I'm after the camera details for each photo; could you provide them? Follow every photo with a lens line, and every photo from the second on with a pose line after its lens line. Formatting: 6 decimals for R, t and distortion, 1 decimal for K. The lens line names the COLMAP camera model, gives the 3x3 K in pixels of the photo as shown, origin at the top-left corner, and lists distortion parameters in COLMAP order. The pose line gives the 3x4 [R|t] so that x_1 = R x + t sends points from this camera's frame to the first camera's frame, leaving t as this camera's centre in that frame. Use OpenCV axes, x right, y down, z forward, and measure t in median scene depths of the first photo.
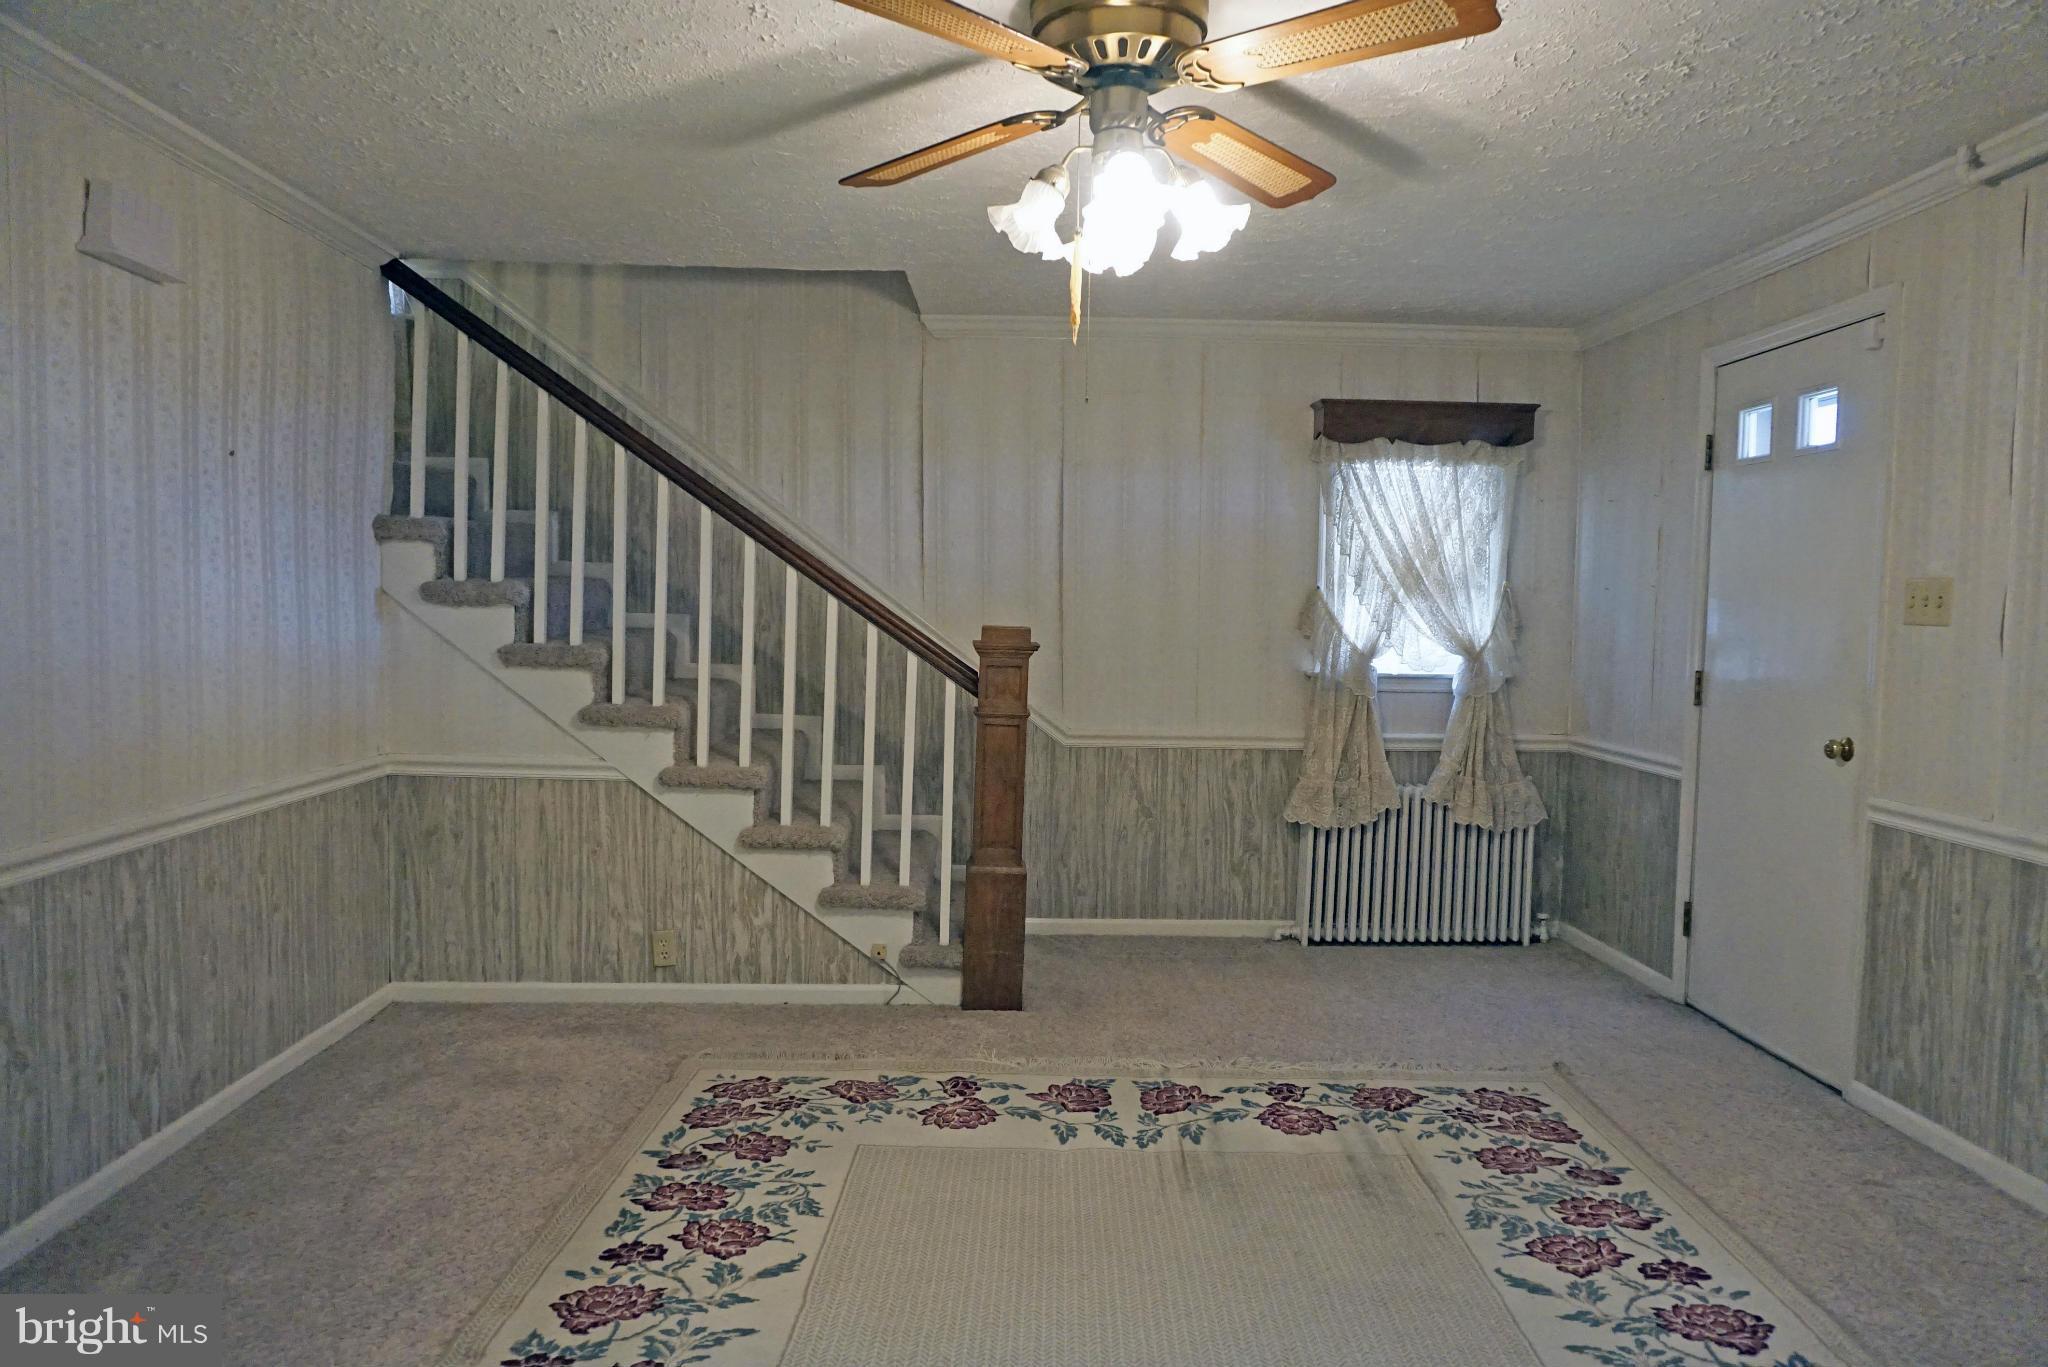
lens RADIAL K [[1332.8, 0, 1026.6], [0, 1332.8, 711.9], [0, 0, 1]] dist [-0.063776, 0.032260]
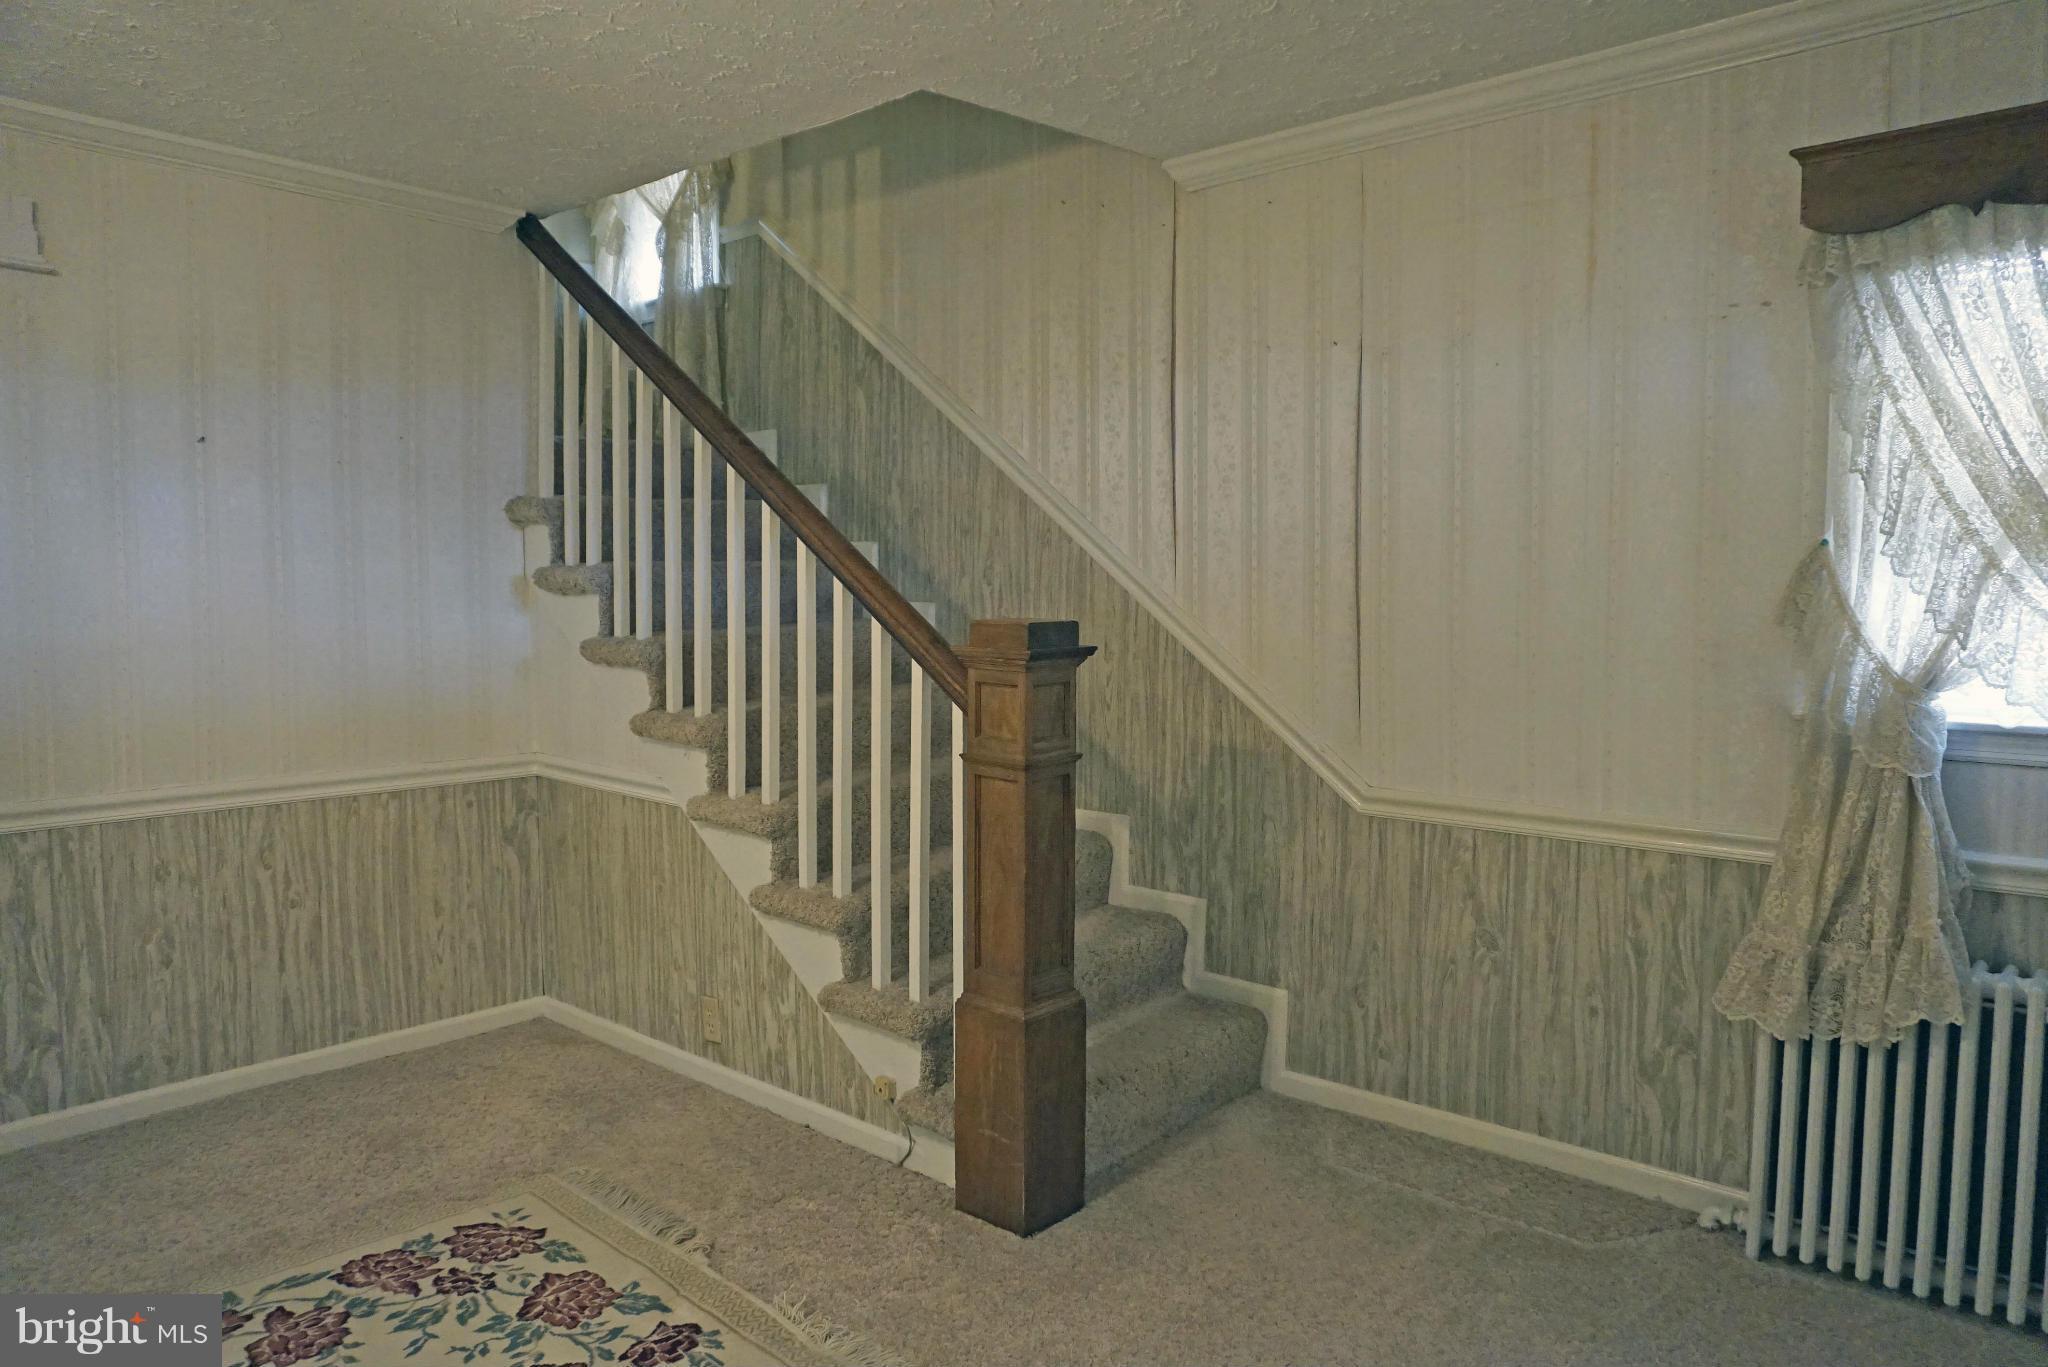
lens RADIAL K [[1332.8, 0, 1026.6], [0, 1332.8, 711.9], [0, 0, 1]] dist [-0.063776, 0.032260]
pose [[0.736792, 0.048938, -0.674347, 0.395817], [-0.047498, 0.998659, 0.020577, -0.032636], [0.674450, 0.016869, 0.738128, 0.531996]]
